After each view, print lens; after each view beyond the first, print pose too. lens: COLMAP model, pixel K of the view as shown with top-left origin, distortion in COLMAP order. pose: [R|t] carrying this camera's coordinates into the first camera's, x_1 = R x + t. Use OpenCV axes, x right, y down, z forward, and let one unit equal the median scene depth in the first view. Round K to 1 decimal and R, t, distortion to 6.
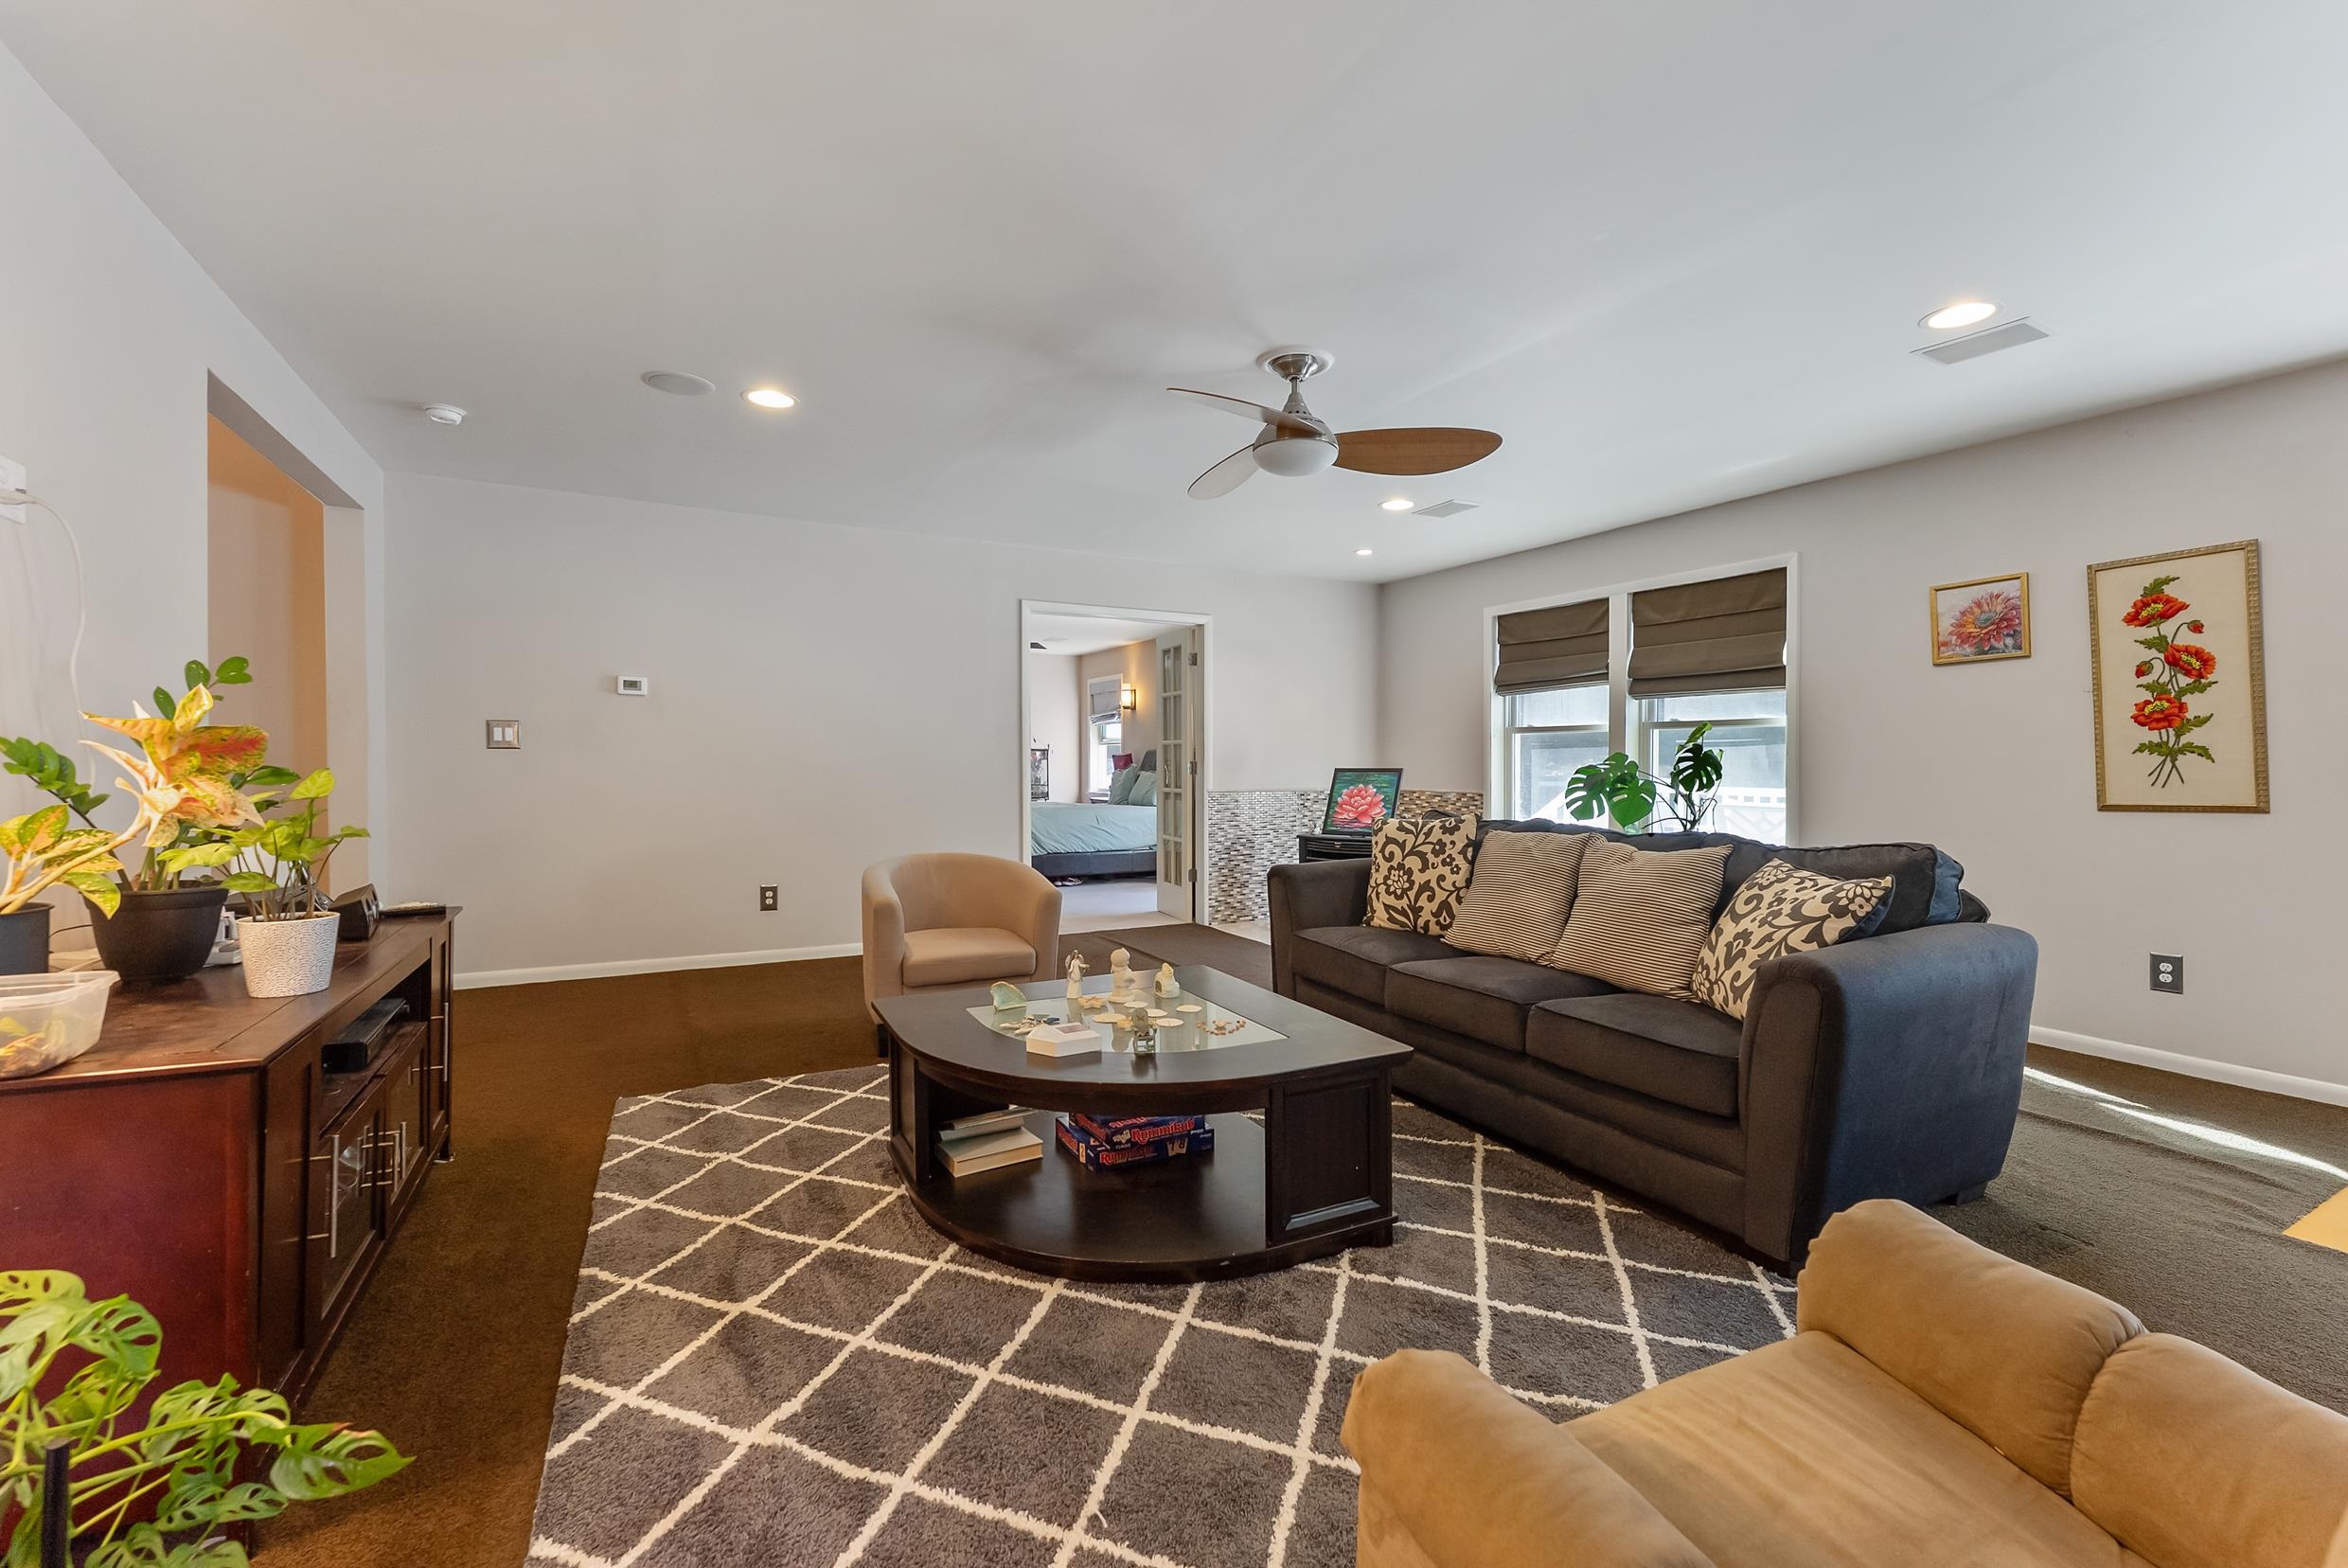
lens RADIAL K [[995.7, 0, 1181.8], [0, 995.7, 773.3], [0, 0, 1]] dist [-0.001012, -0.000225]
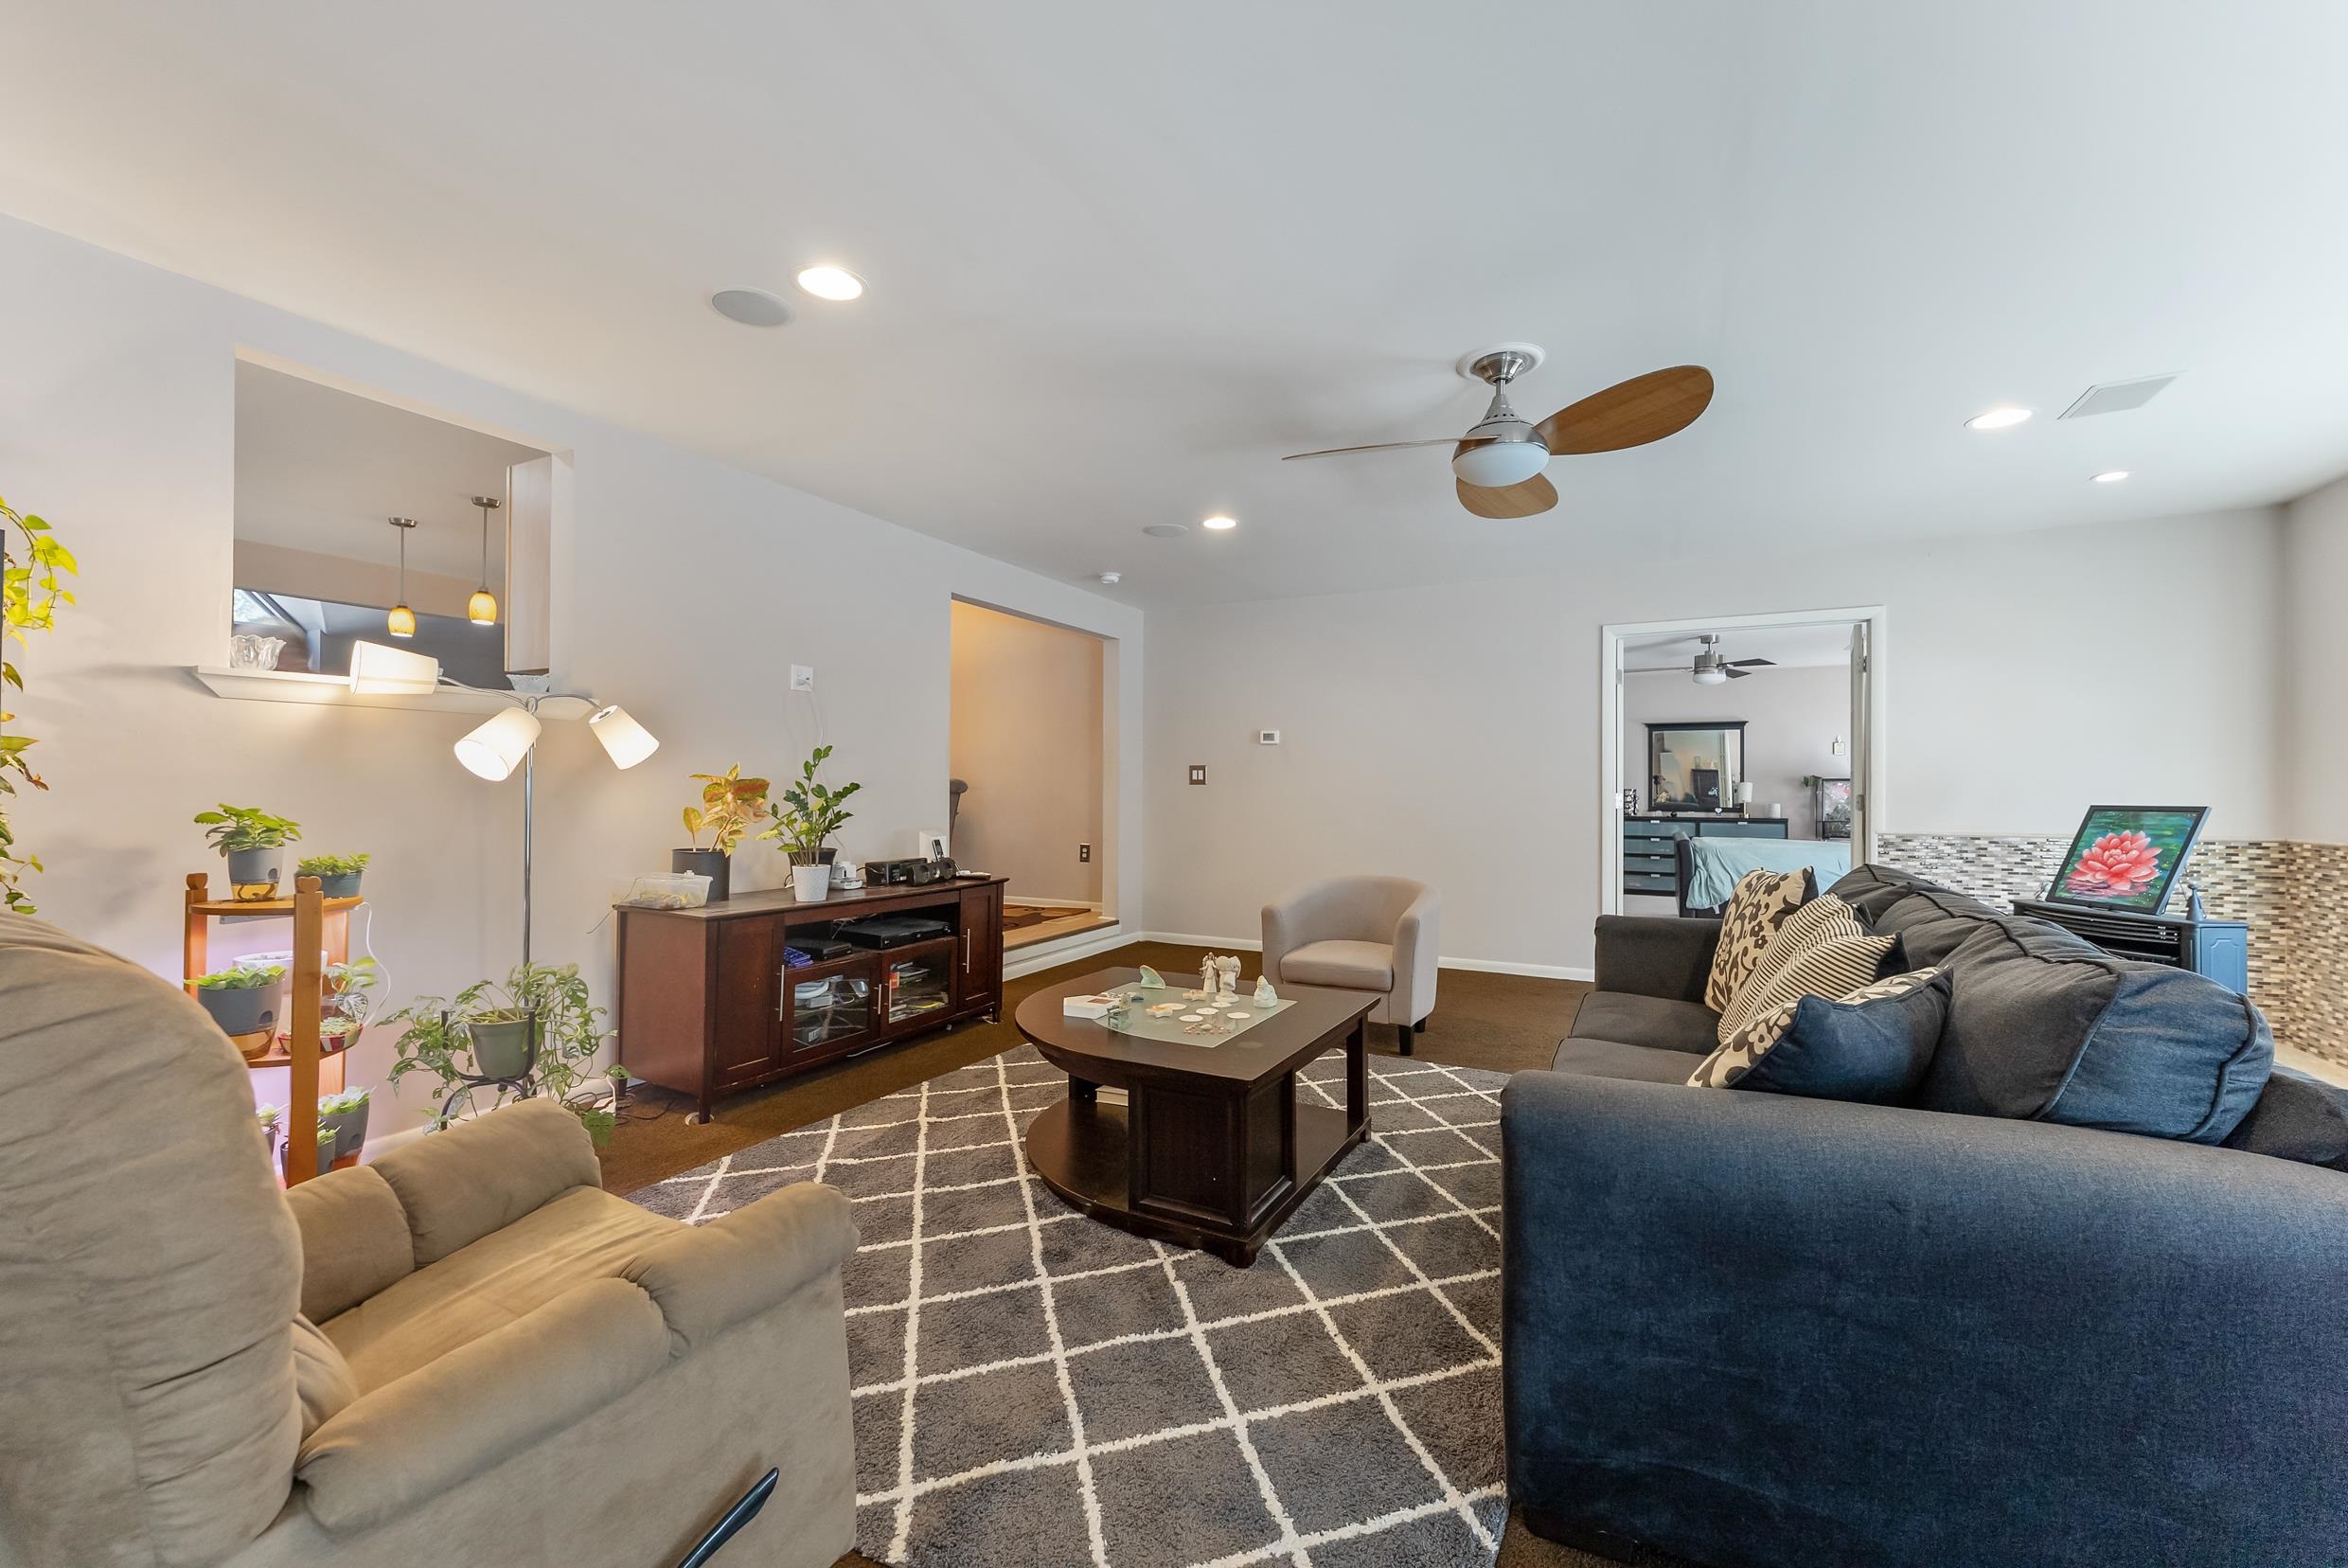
lens RADIAL K [[951.3, 0, 1174.0], [0, 951.3, 784.0], [0, 0, 1]] dist [0.000322, -0.000062]
pose [[0.558406, -0.006994, -0.829538, 0.959895], [-0.010838, 0.999818, -0.015726, -0.007242], [0.829497, 0.017772, 0.558228, 0.378058]]
